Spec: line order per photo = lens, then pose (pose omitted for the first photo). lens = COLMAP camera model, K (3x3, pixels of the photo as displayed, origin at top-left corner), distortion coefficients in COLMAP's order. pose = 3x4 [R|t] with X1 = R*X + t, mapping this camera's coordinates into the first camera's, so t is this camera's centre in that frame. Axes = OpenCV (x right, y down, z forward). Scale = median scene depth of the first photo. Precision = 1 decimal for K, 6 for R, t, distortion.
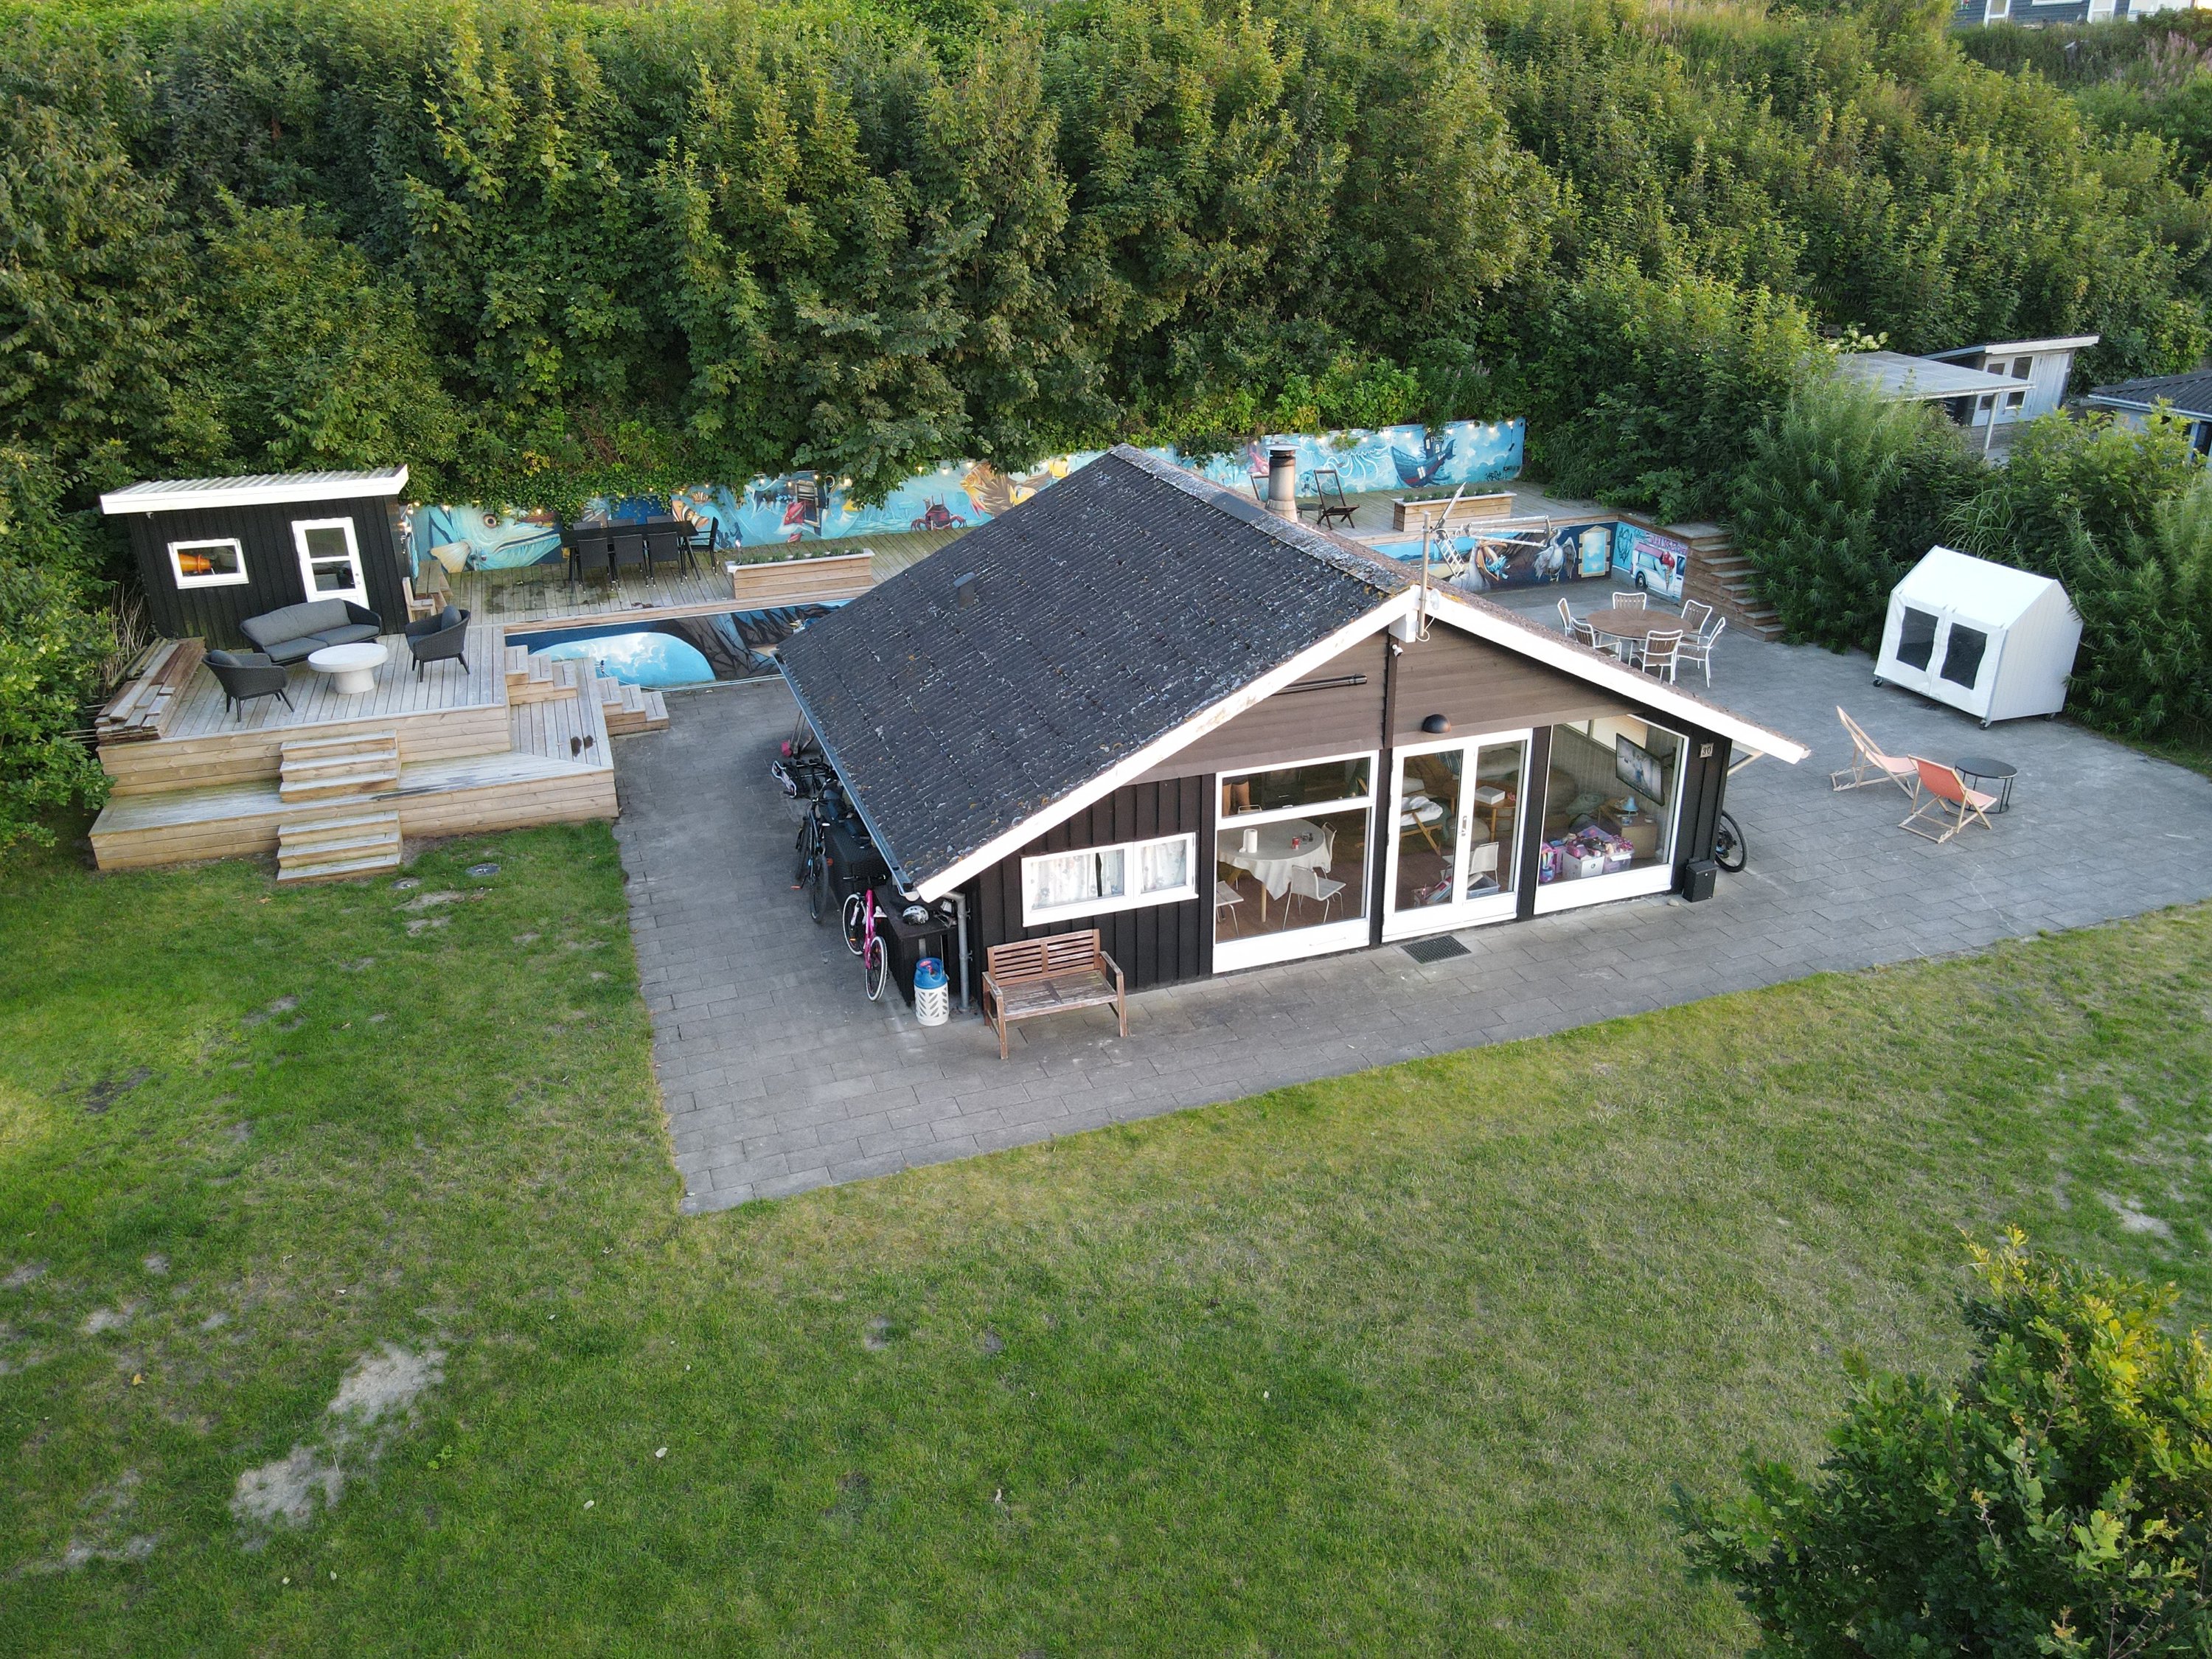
lens RADIAL K [[1639.4, 0, 1114.3], [0, 1639.4, 825.5], [0, 0, 1]] dist [0.028388, 0.009761]
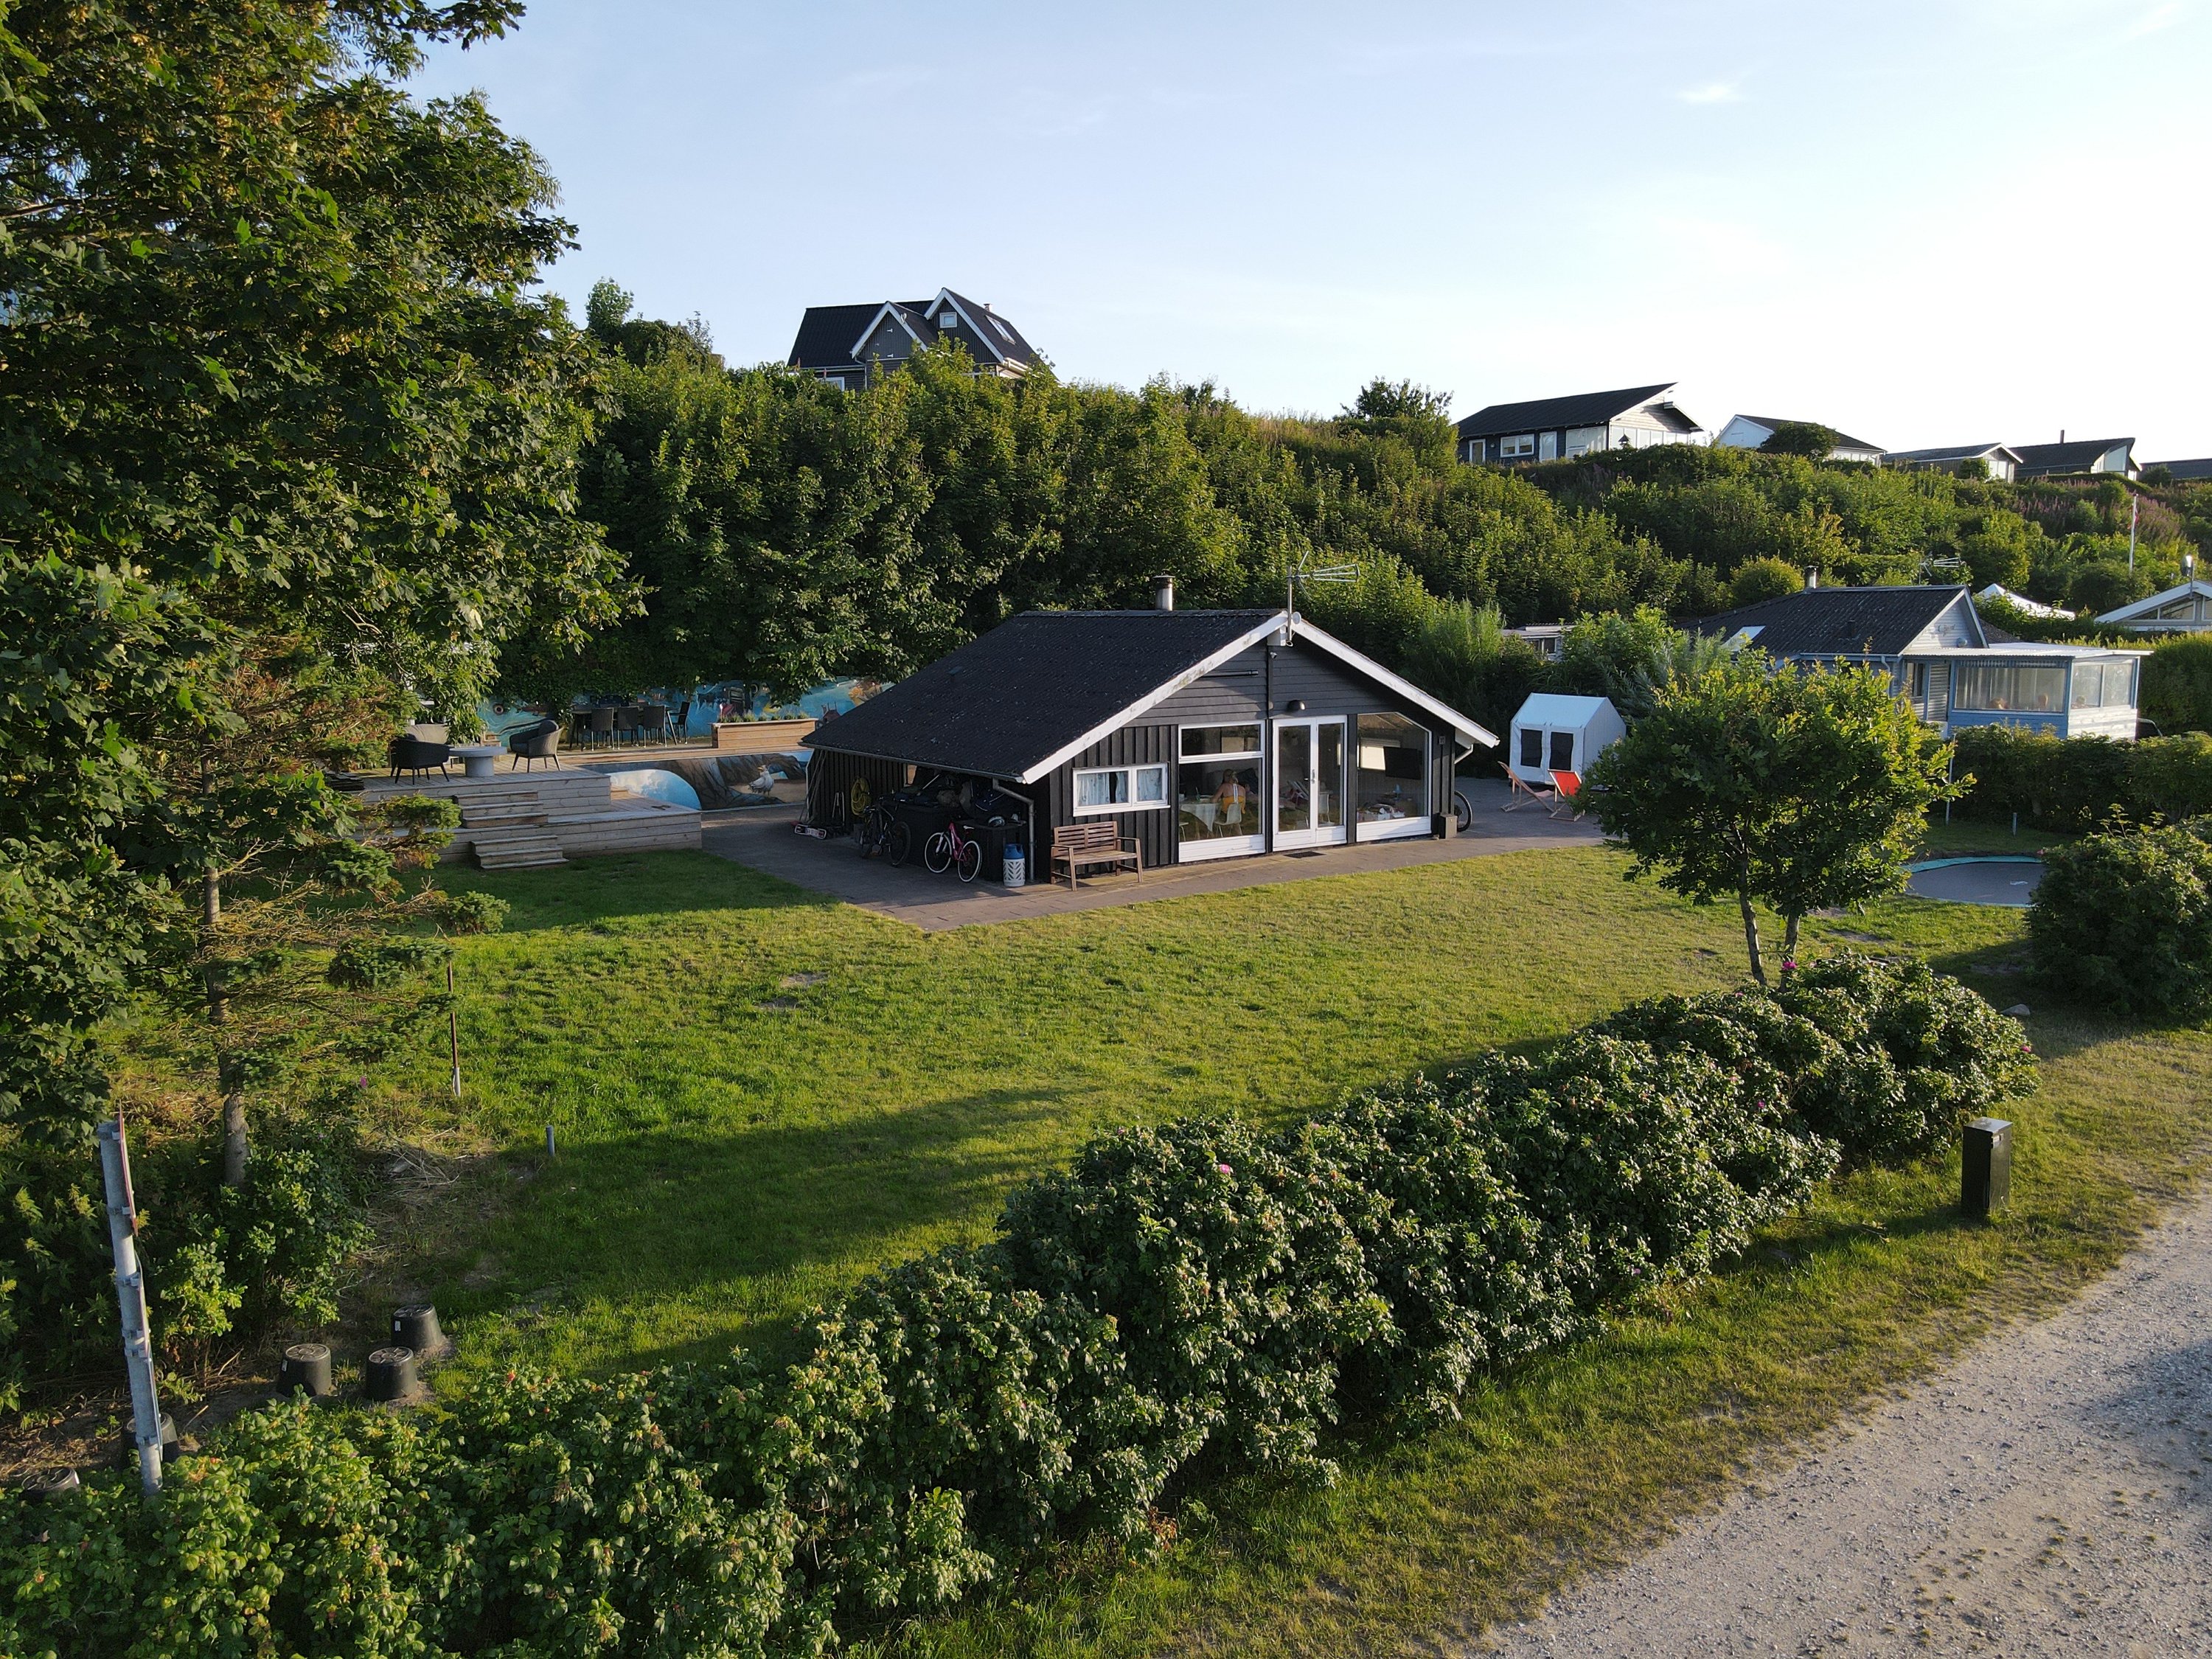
lens RADIAL K [[1639.4, 0, 1094.8], [0, 1639.4, 822.8], [0, 0, 1]] dist [0.028388, 0.009761]
pose [[0.971797, -0.027181, 0.234249, -0.273845], [0.089270, 0.961814, -0.258738, 0.323649], [-0.218271, 0.272353, 0.937114, -0.327739]]
